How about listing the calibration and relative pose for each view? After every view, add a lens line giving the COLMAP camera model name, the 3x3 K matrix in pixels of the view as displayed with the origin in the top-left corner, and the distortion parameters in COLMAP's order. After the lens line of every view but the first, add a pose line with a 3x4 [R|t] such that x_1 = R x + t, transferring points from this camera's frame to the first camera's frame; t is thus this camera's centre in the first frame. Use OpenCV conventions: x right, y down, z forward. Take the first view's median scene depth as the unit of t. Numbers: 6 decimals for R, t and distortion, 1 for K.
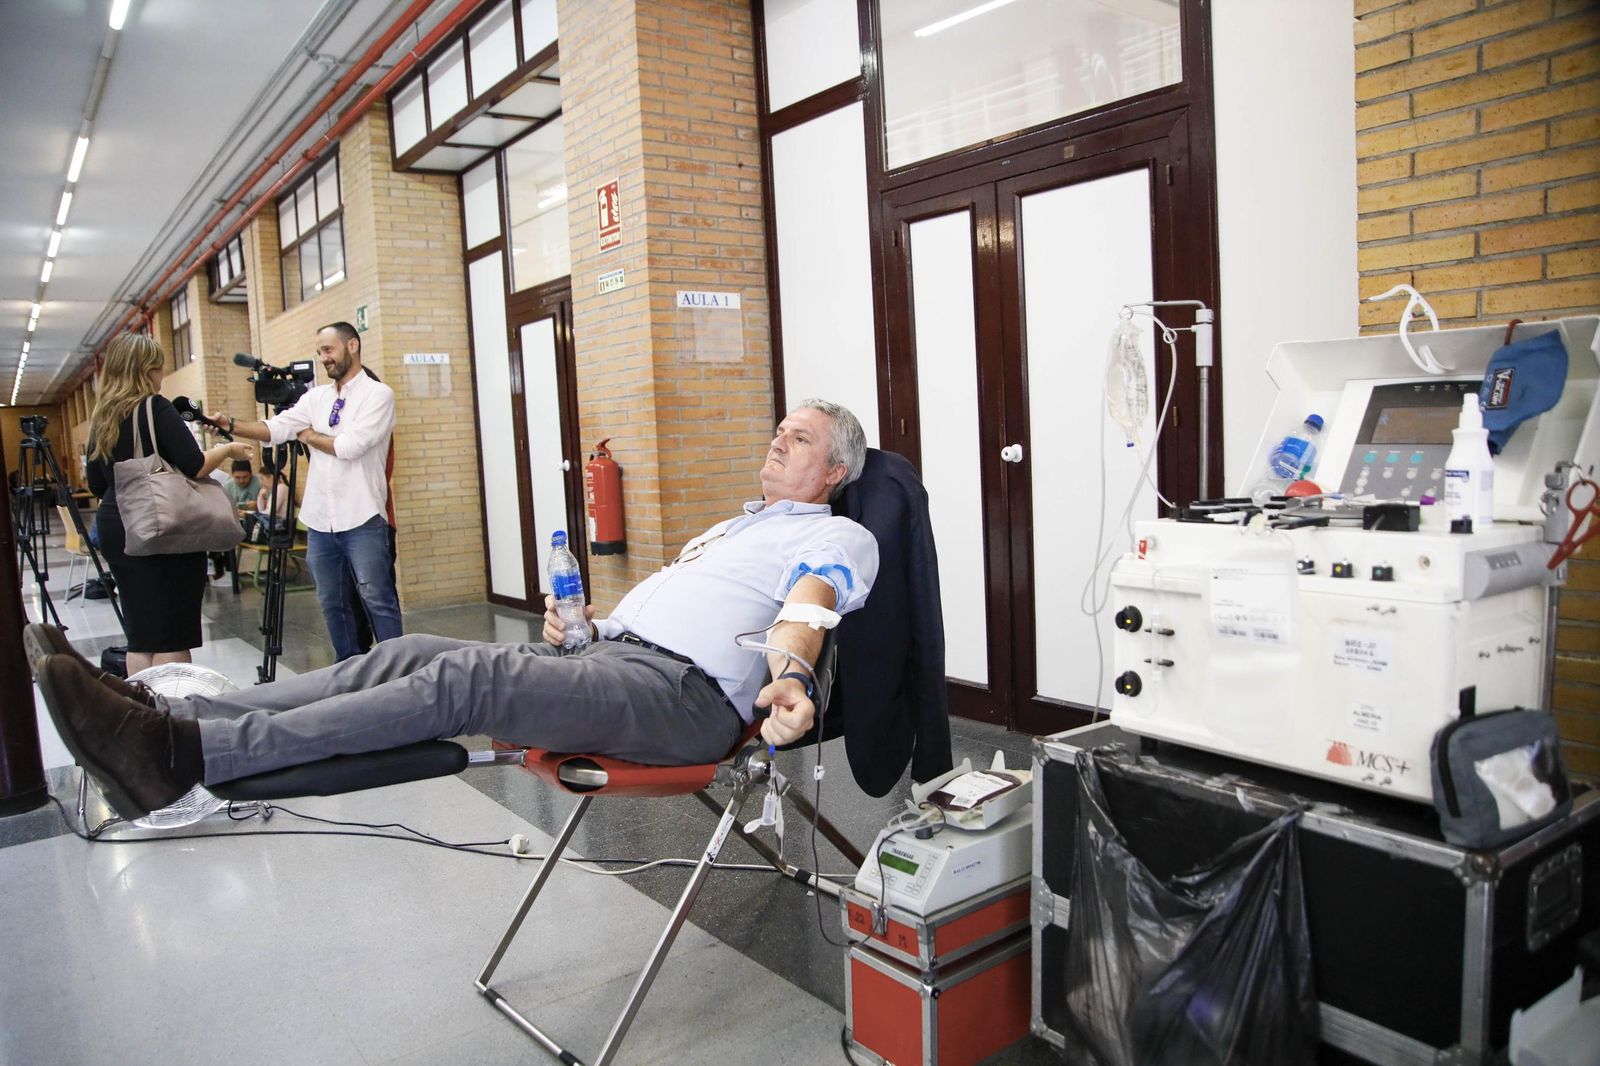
lens RADIAL K [[1116.6, 0, 787.0], [0, 1116.6, 535.2], [0, 0, 1]] dist [-0.122464, 0.095950]
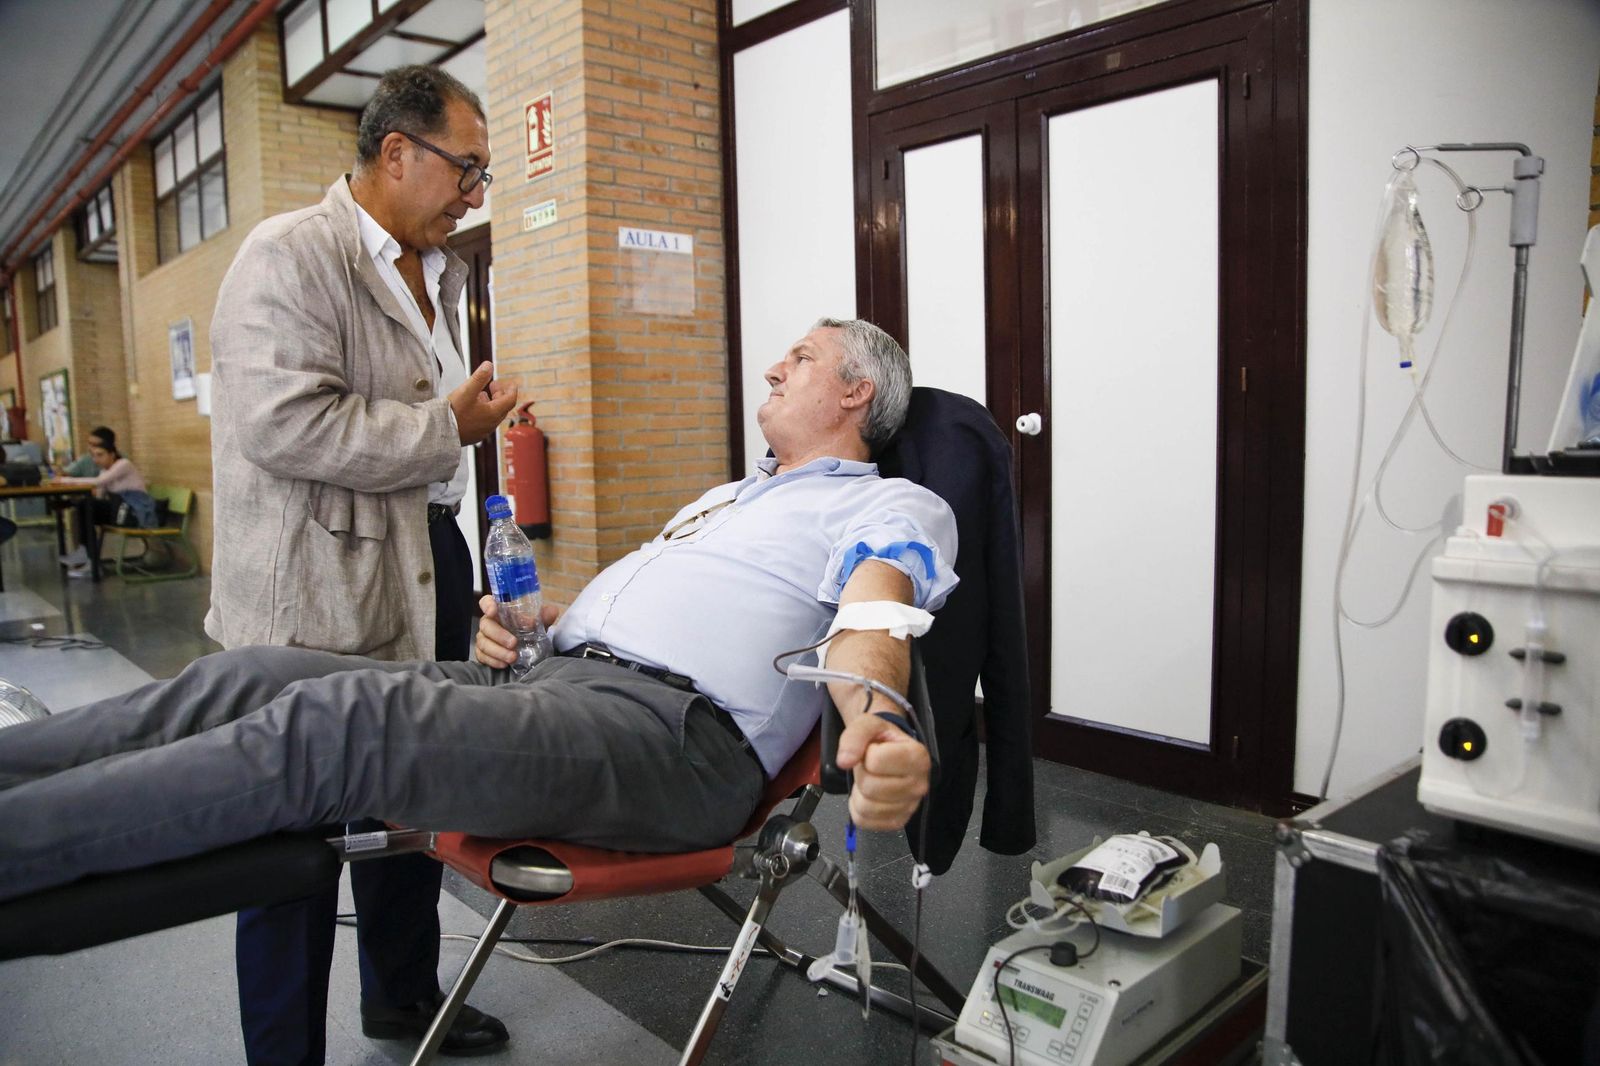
lens RADIAL K [[1108.4, 0, 800.0], [0, 1108.4, 533.0], [0, 0, 1]] dist [-0.133244, 0.089590]
pose [[0.995024, 0.014990, 0.098502, -0.041004], [-0.015146, 0.999885, 0.000842, 0.008928], [-0.098478, -0.002330, 0.995136, 0.158615]]
